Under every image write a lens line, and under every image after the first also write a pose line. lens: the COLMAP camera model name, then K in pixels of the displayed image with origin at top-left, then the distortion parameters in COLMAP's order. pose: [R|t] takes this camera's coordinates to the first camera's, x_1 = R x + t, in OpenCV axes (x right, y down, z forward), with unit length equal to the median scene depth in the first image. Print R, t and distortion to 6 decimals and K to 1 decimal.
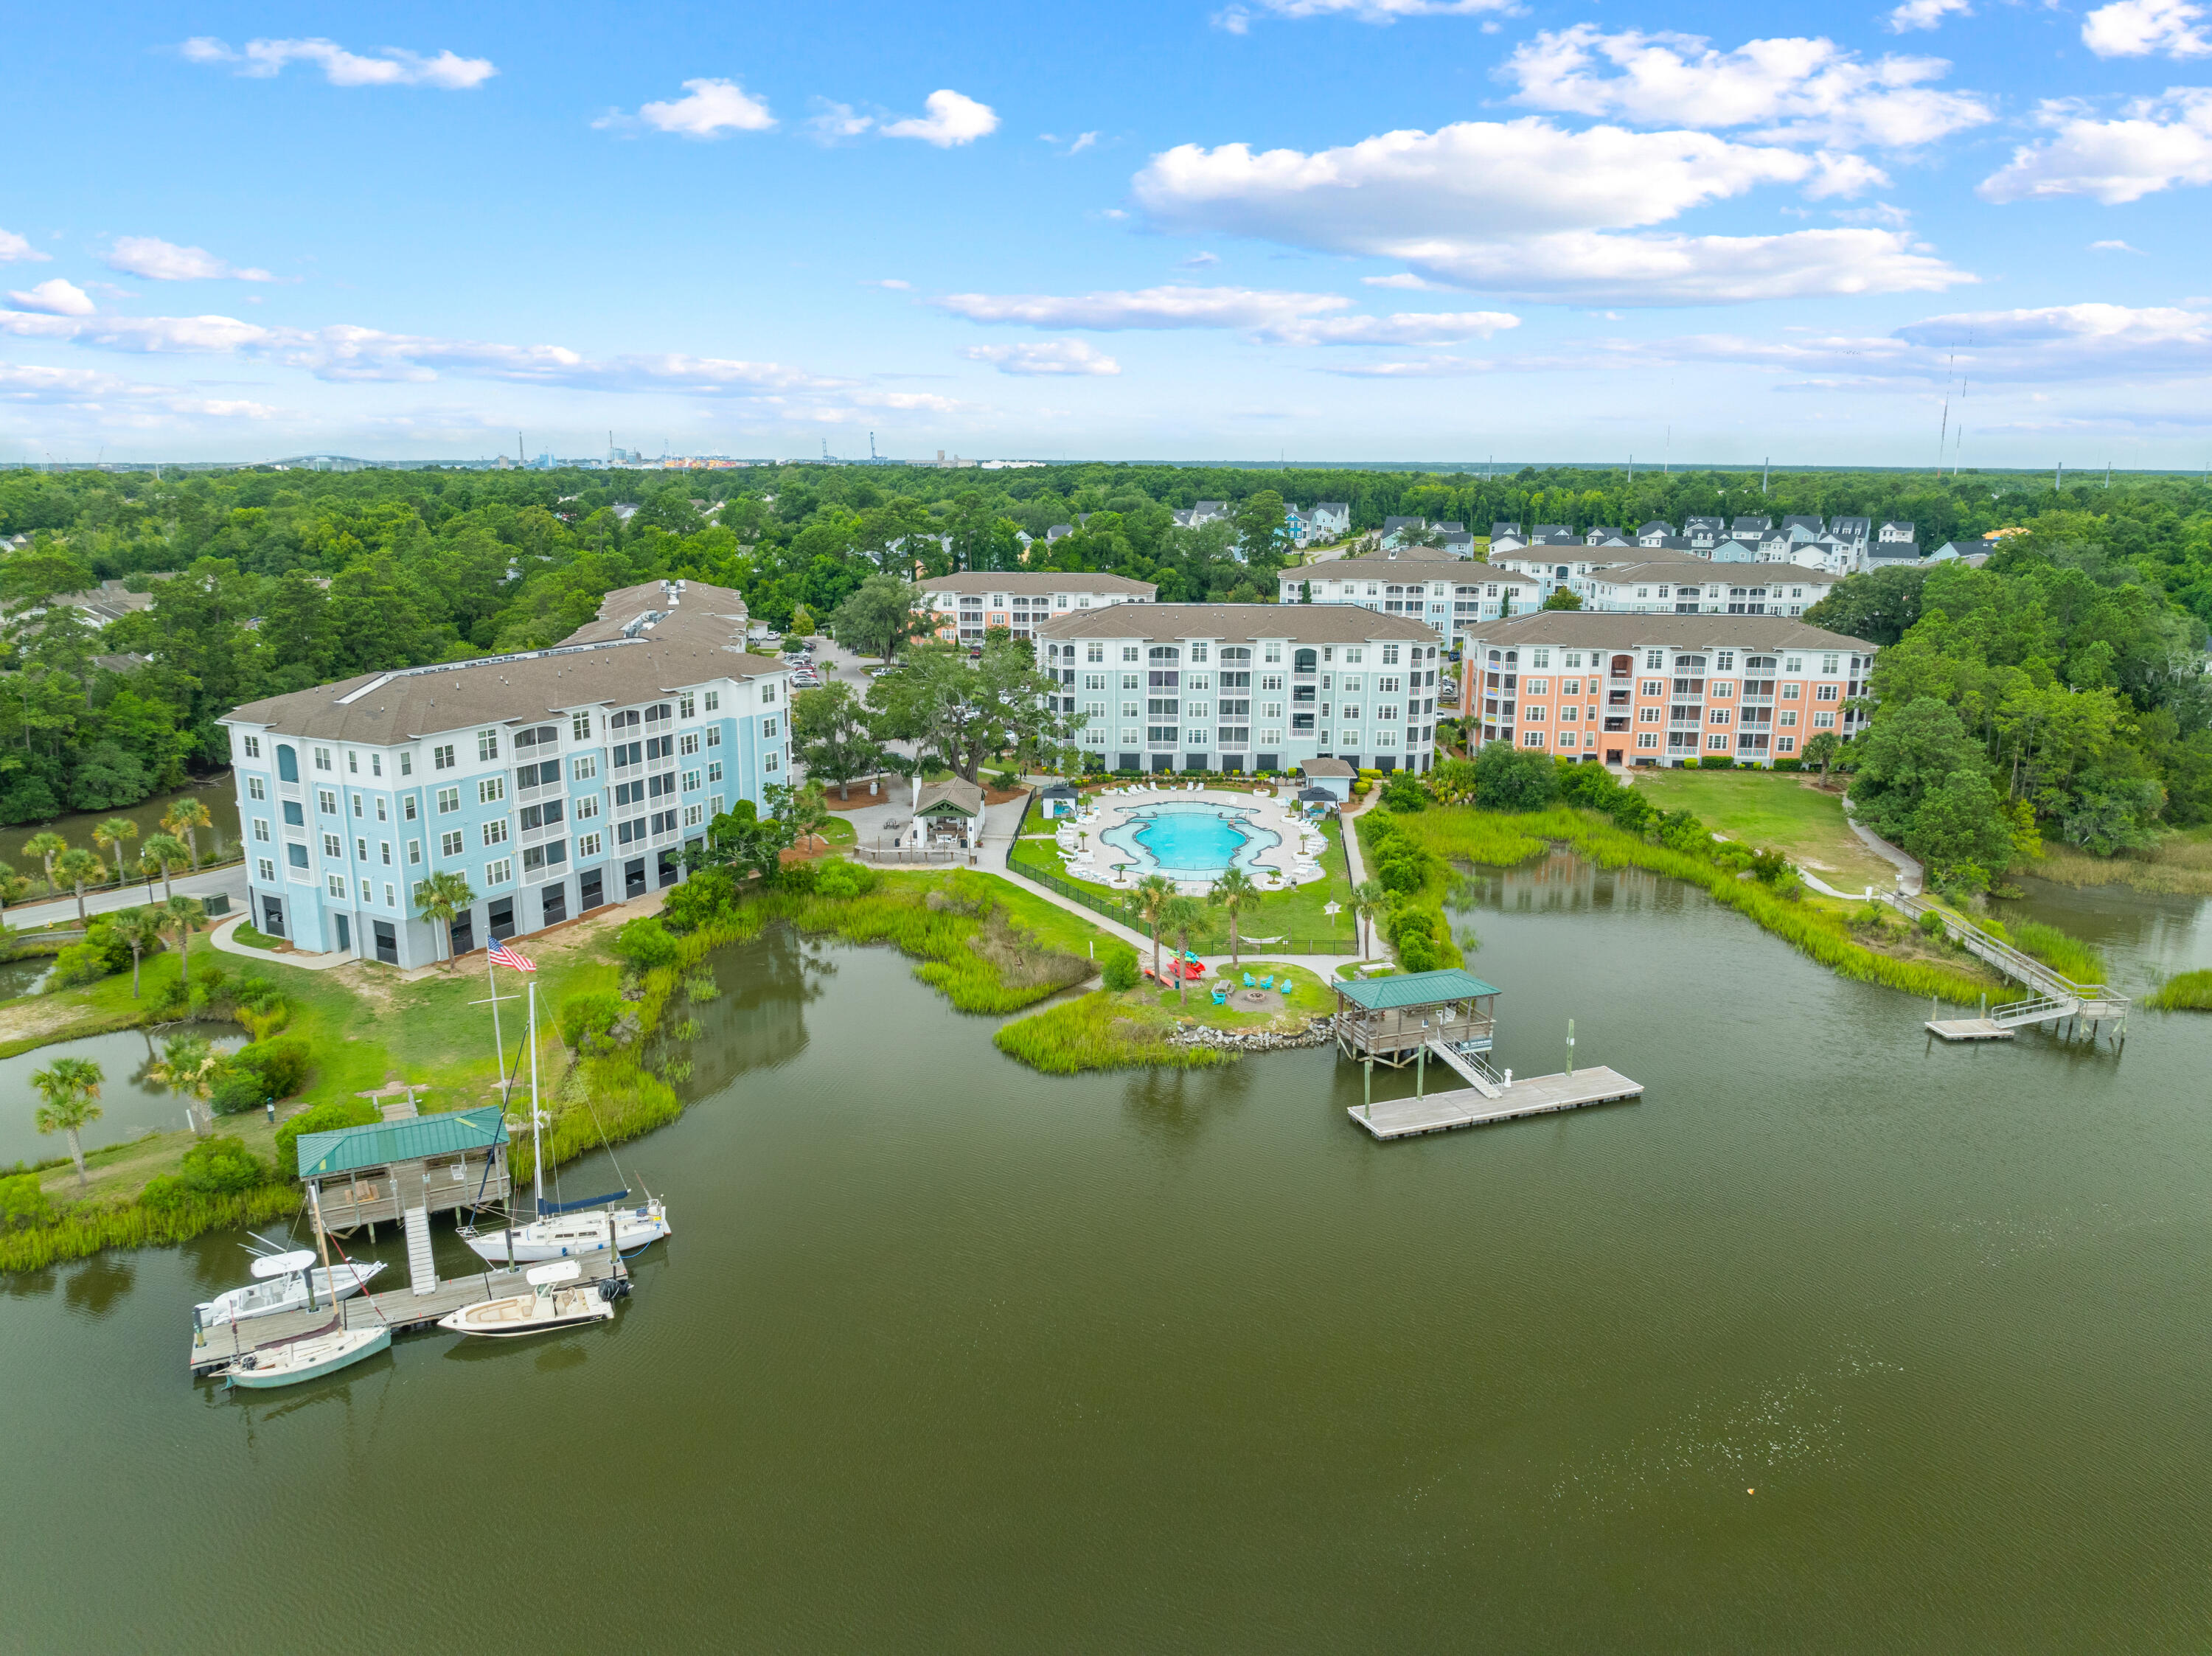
lens RADIAL K [[1573.7, 0, 1106.0], [0, 1573.7, 828.0], [0, 0, 1]] dist [-0.052350, -0.000837]
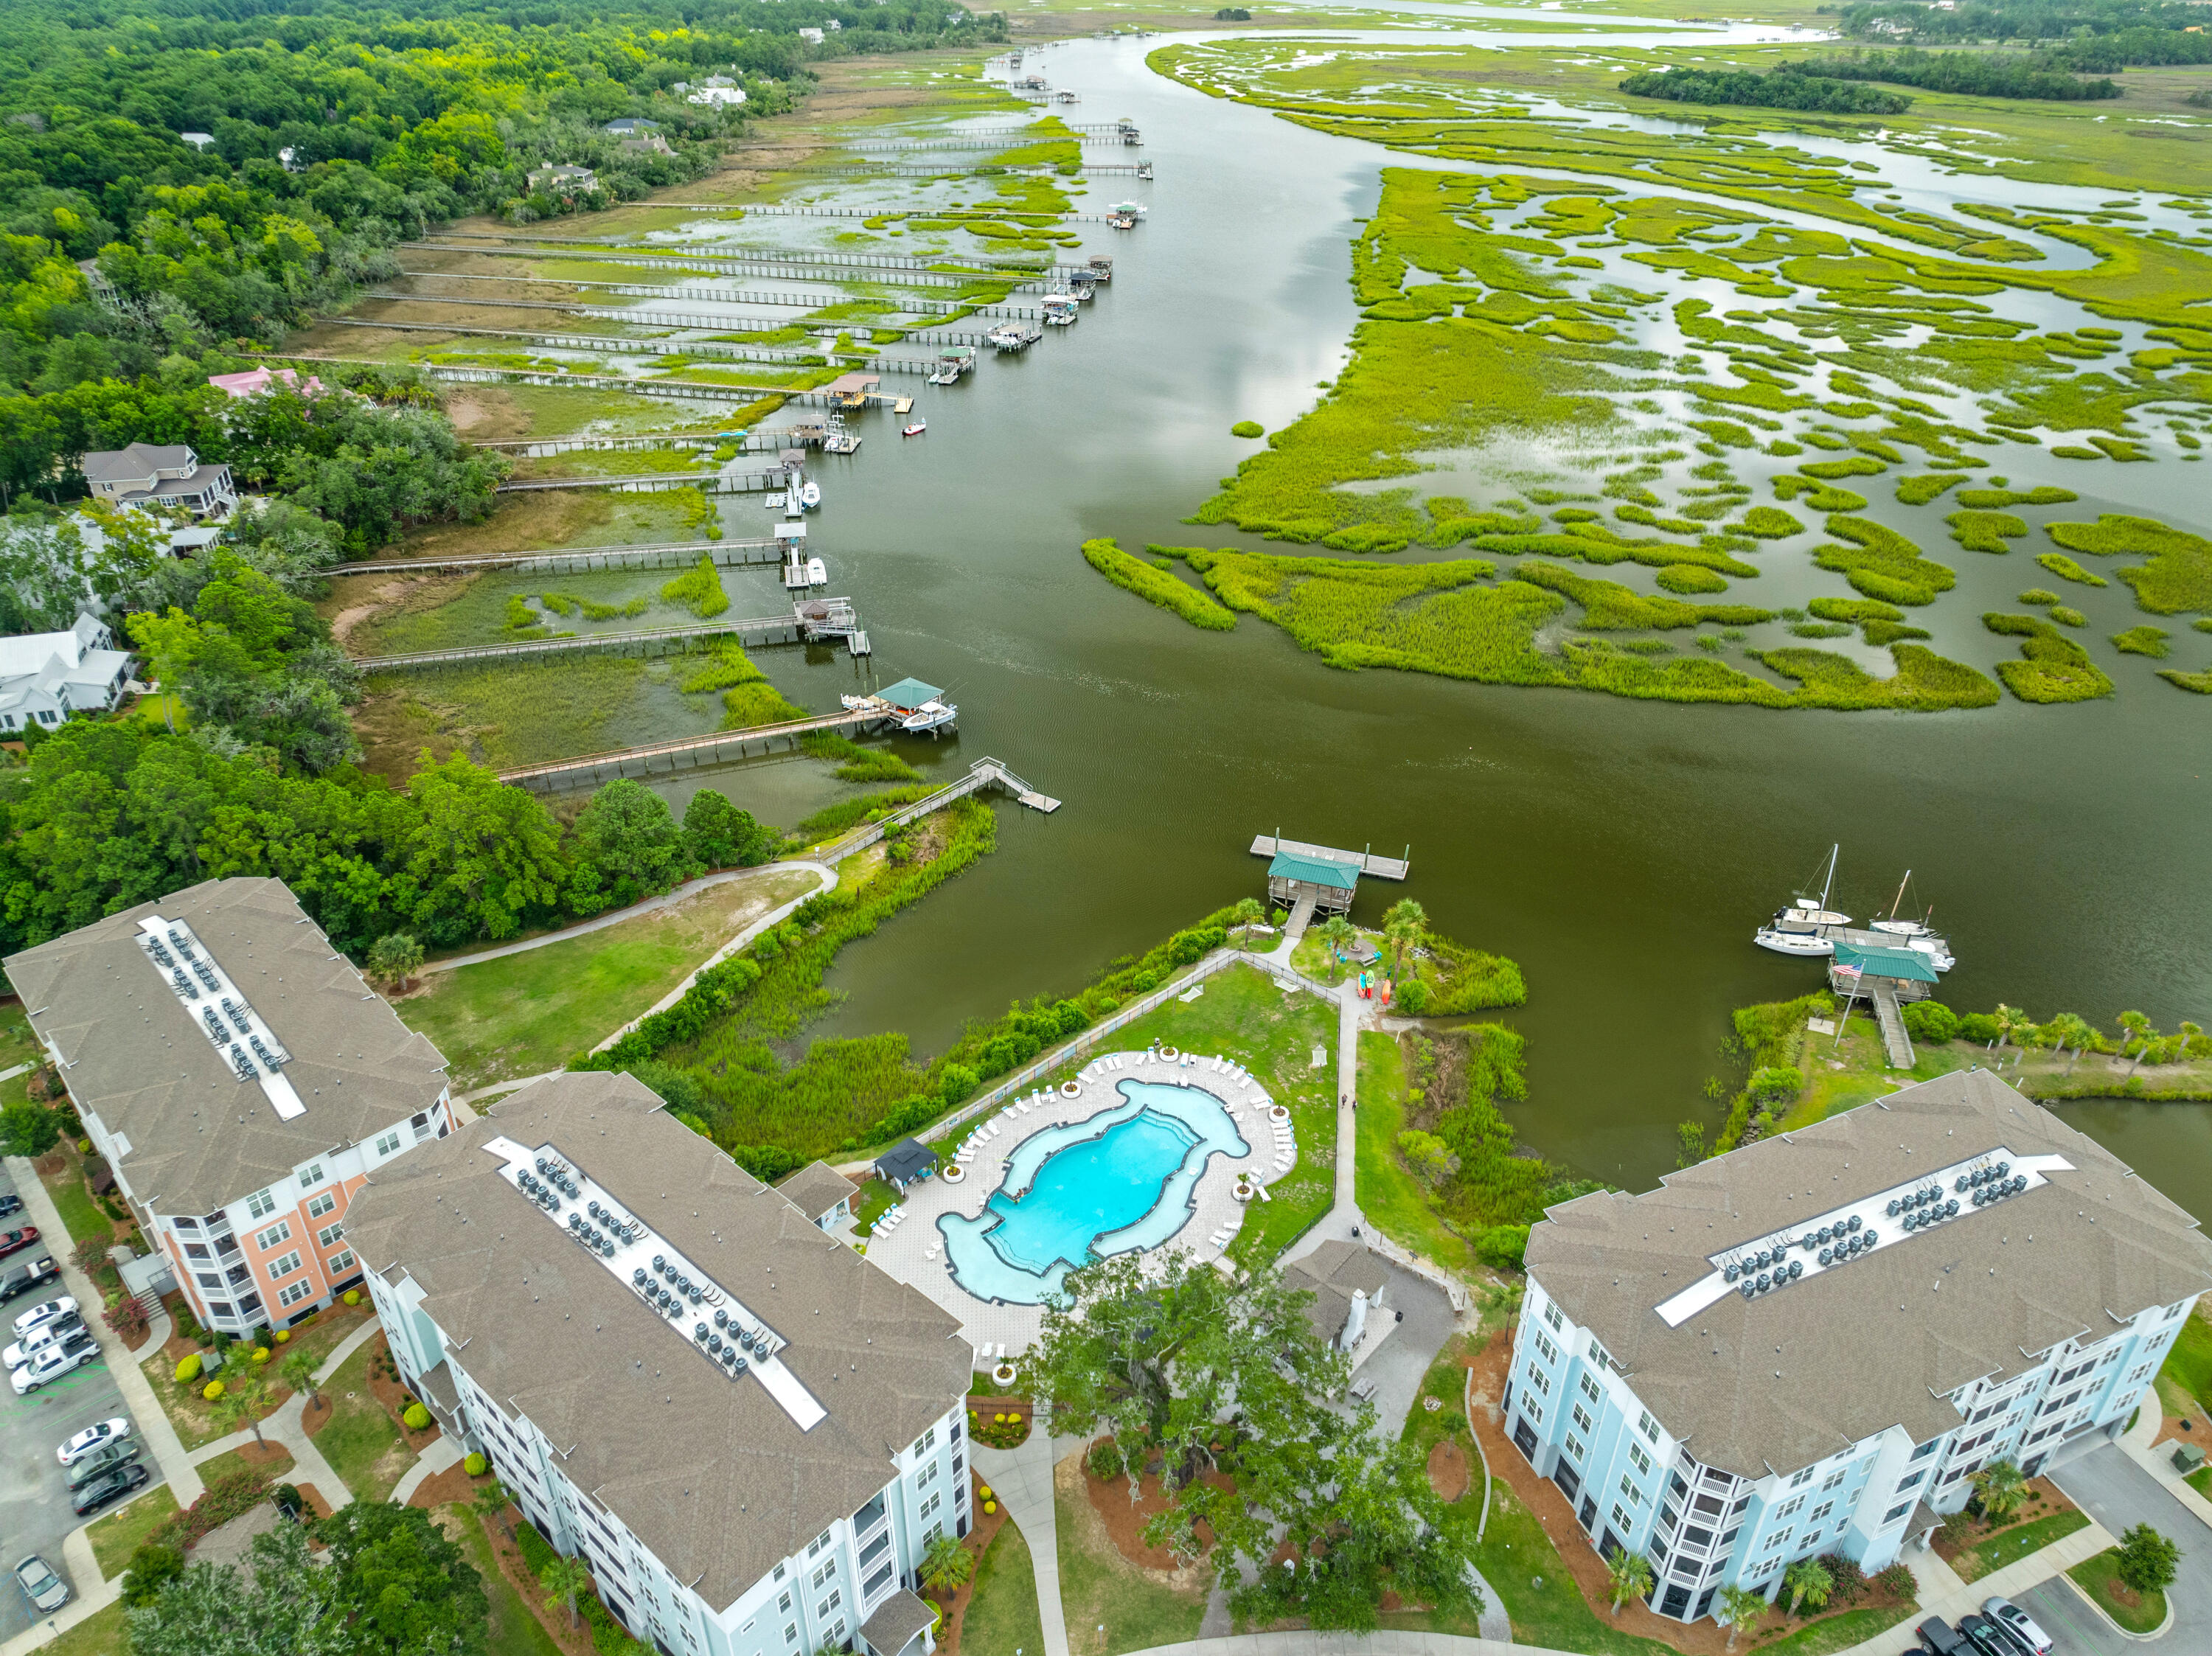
lens RADIAL K [[1573.7, 0, 1106.0], [0, 1573.7, 828.0], [0, 0, 1]] dist [-0.052350, -0.000837]
pose [[-0.780600, -0.340603, 0.524074, -0.304158], [0.129639, 0.732014, 0.668842, -0.645613], [-0.611439, 0.590039, -0.527254, 1.160728]]
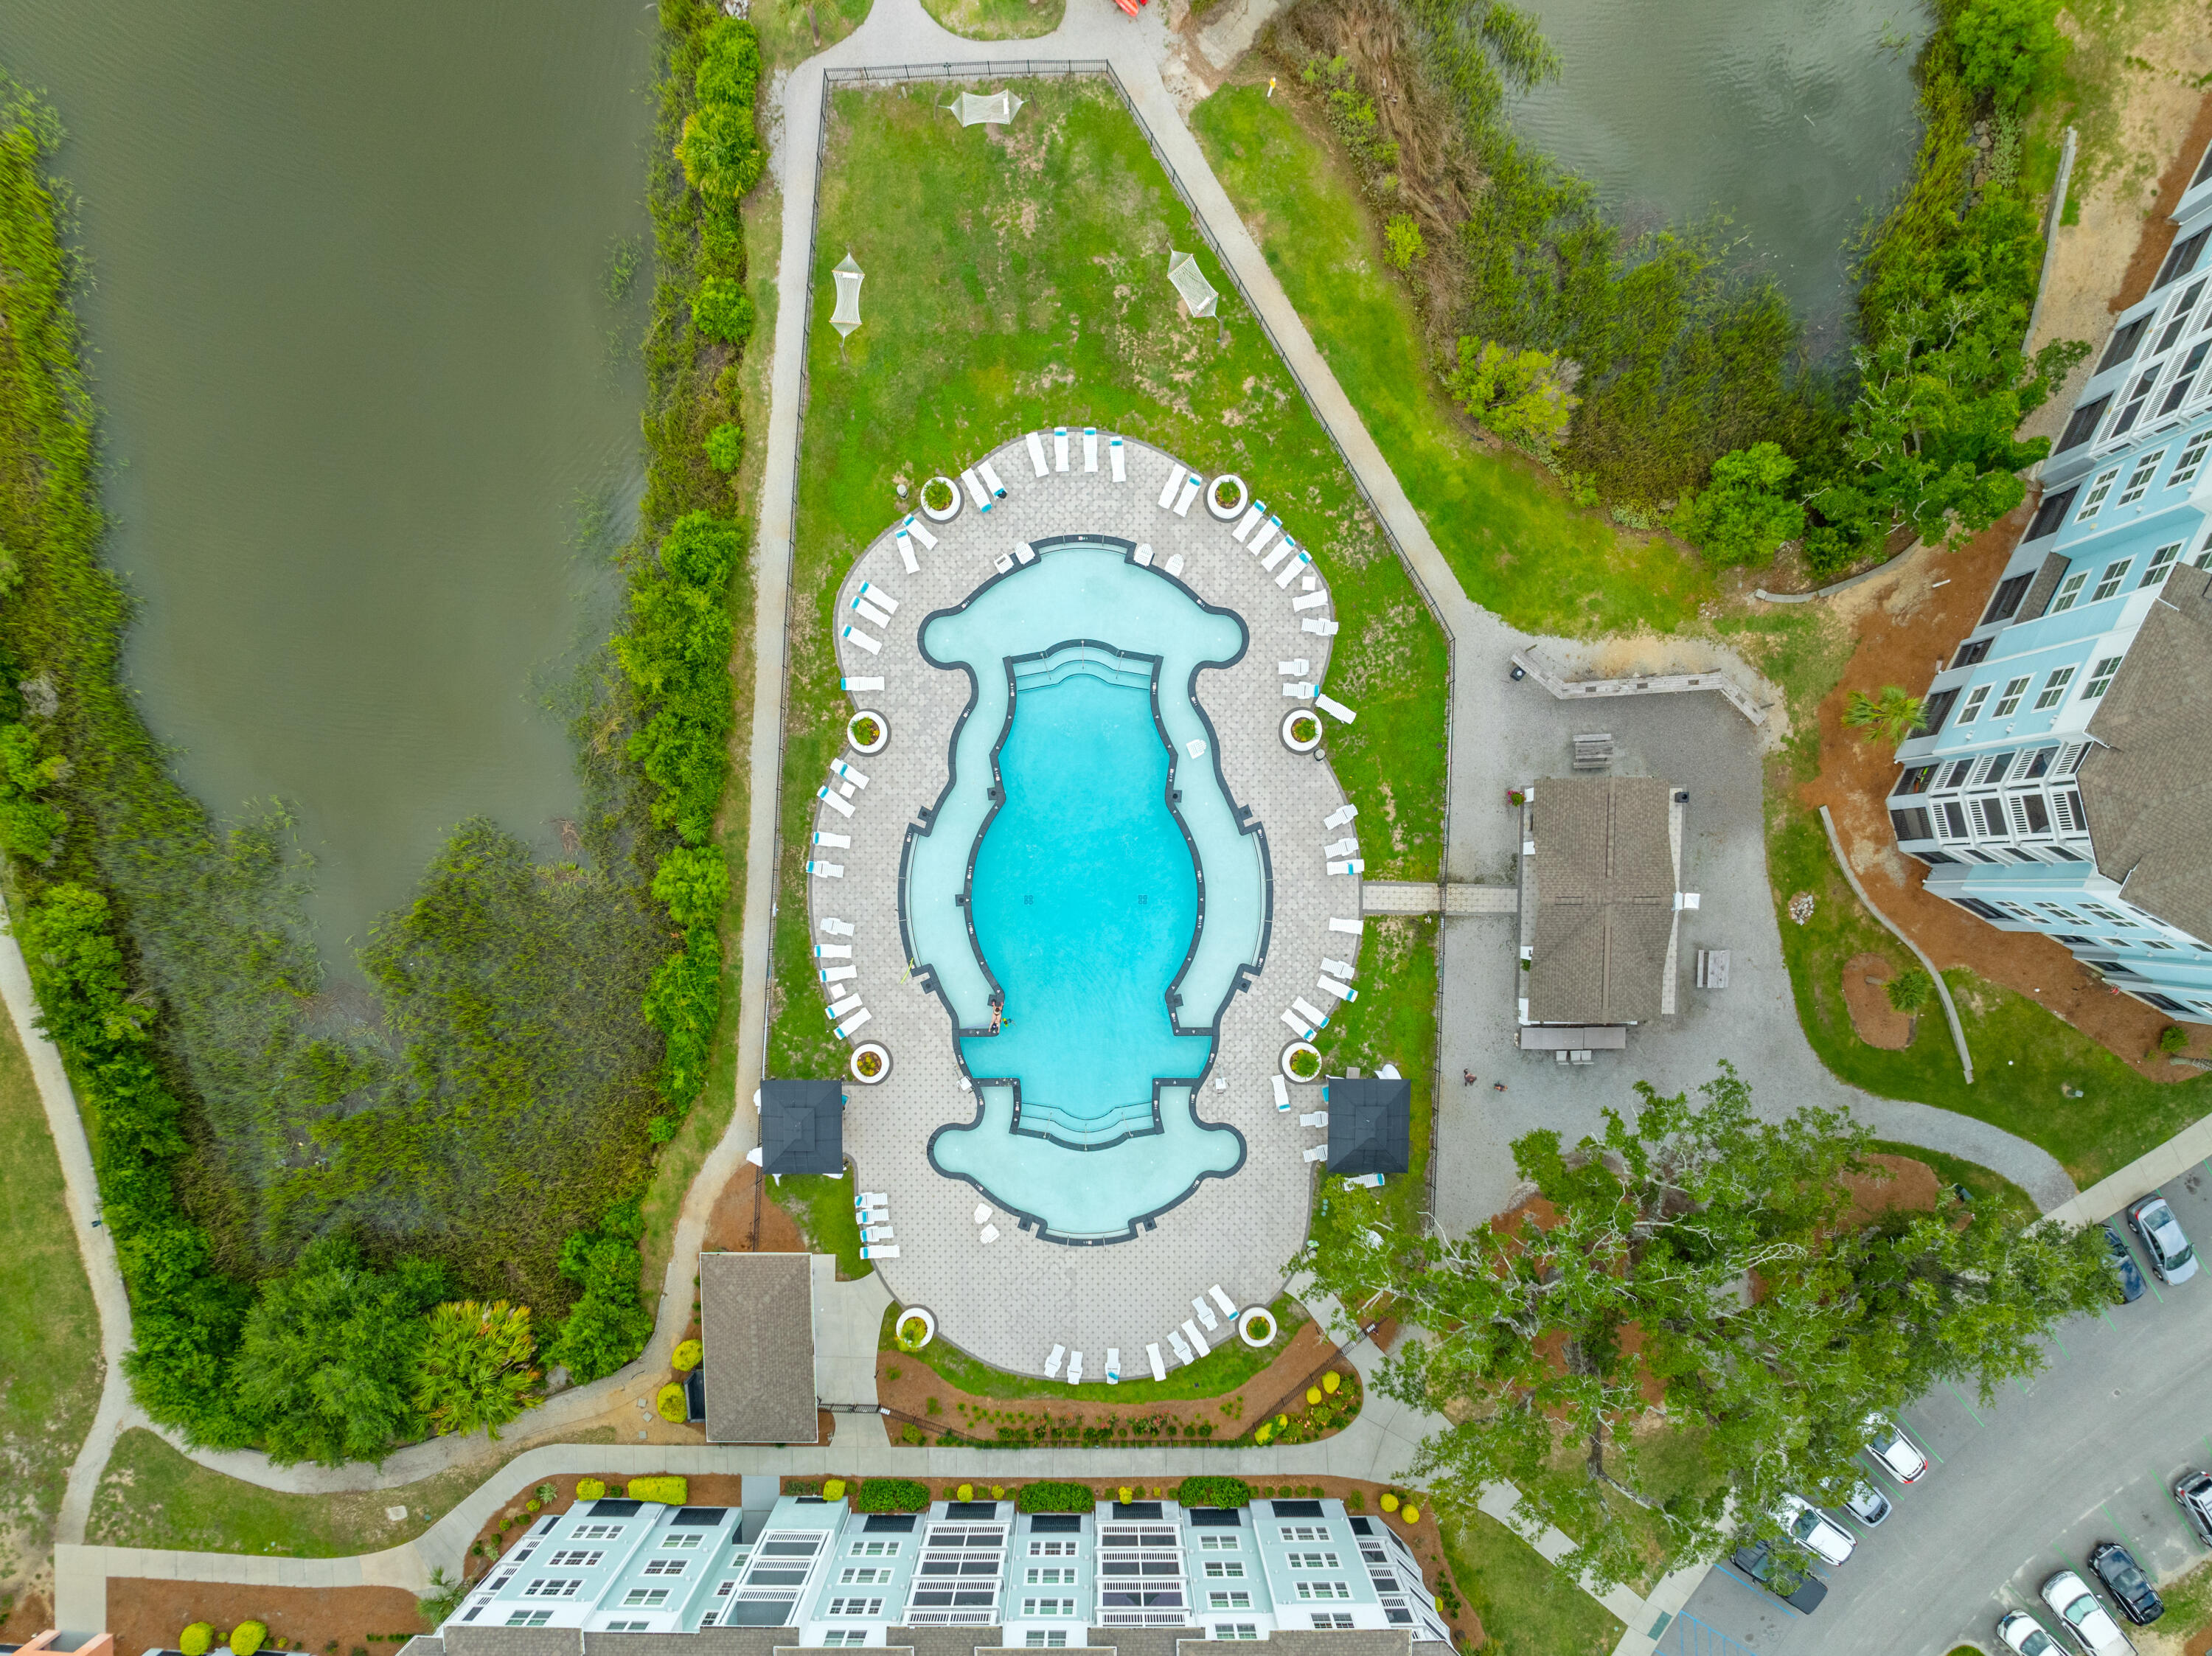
lens RADIAL K [[1573.7, 0, 1106.0], [0, 1573.7, 828.0], [0, 0, 1]] dist [-0.052350, -0.000837]
pose [[-0.999615, 0.027512, -0.003729, 0.041700], [-0.013269, -0.355452, 0.934600, -0.375795], [0.024388, 0.934289, 0.355680, 0.693047]]
